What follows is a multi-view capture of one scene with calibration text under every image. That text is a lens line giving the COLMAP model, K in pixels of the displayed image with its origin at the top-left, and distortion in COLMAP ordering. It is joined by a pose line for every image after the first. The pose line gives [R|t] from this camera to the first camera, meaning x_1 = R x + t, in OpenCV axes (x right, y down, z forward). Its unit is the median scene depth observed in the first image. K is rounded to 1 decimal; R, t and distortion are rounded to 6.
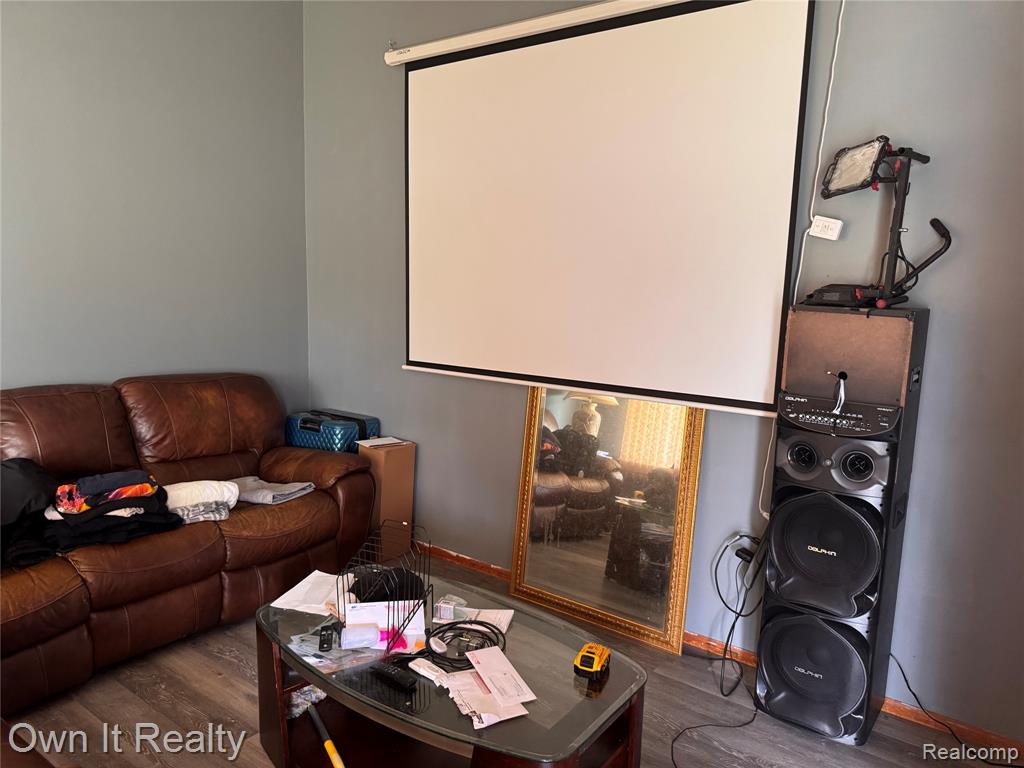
lens RADIAL K [[716.0, 0, 510.5], [0, 716.0, 386.0], [0, 0, 1]] dist [0.001541, -0.003716]
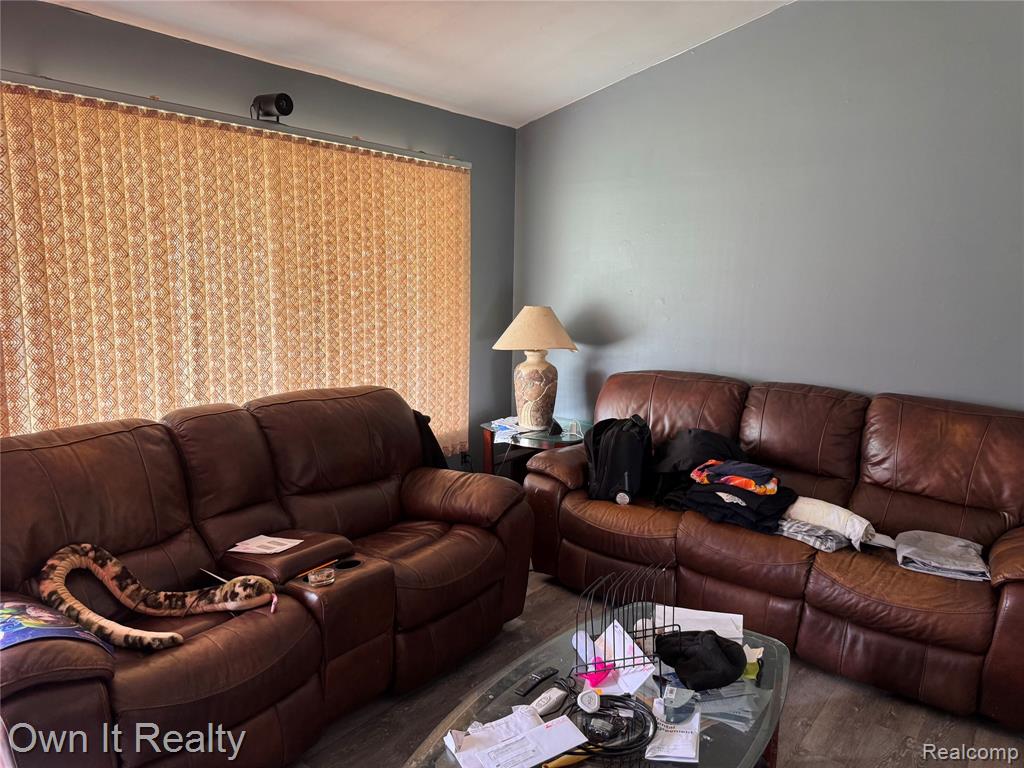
lens RADIAL K [[716.0, 0, 510.5], [0, 716.0, 386.0], [0, 0, 1]] dist [0.001541, -0.003716]
pose [[0.015124, 0.142024, -0.989748, 0.481813], [-0.168263, 0.976106, 0.137495, -0.079638], [0.985626, 0.164459, 0.038660, 0.548750]]
